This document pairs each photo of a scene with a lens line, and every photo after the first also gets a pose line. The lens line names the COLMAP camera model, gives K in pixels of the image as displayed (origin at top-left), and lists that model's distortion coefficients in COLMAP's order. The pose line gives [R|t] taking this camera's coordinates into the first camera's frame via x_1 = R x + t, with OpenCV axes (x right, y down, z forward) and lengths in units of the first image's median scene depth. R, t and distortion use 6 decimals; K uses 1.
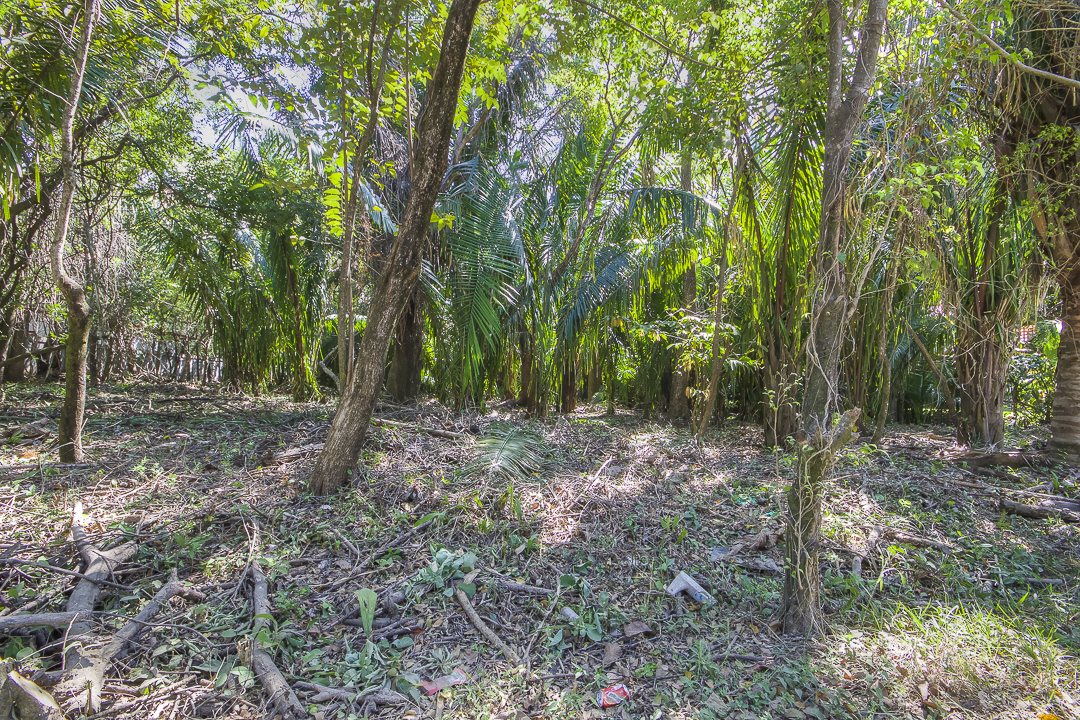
lens RADIAL K [[494.9, 0, 545.3], [0, 494.9, 369.9], [0, 0, 1]] dist [0.007284, -0.010723]
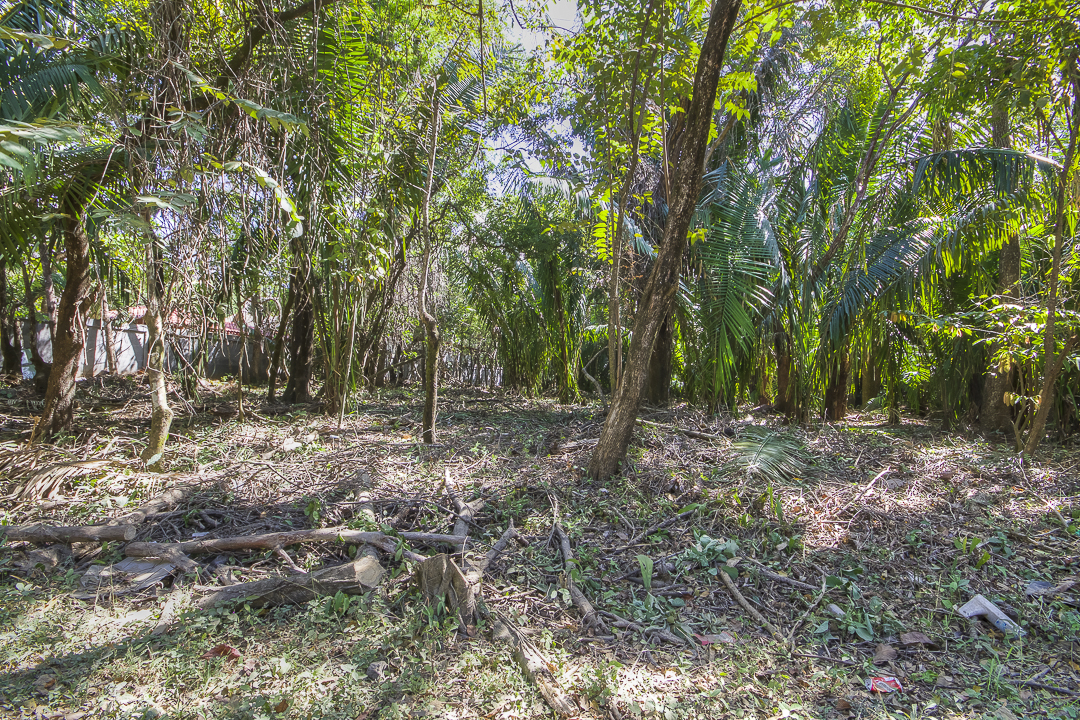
lens RADIAL K [[494.9, 0, 545.3], [0, 494.9, 369.9], [0, 0, 1]] dist [0.007284, -0.010723]
pose [[0.884283, -0.017151, -0.466636, 0.001555], [0.013115, 0.999843, -0.011897, -0.002845], [0.466767, 0.004401, 0.884369, -0.111891]]
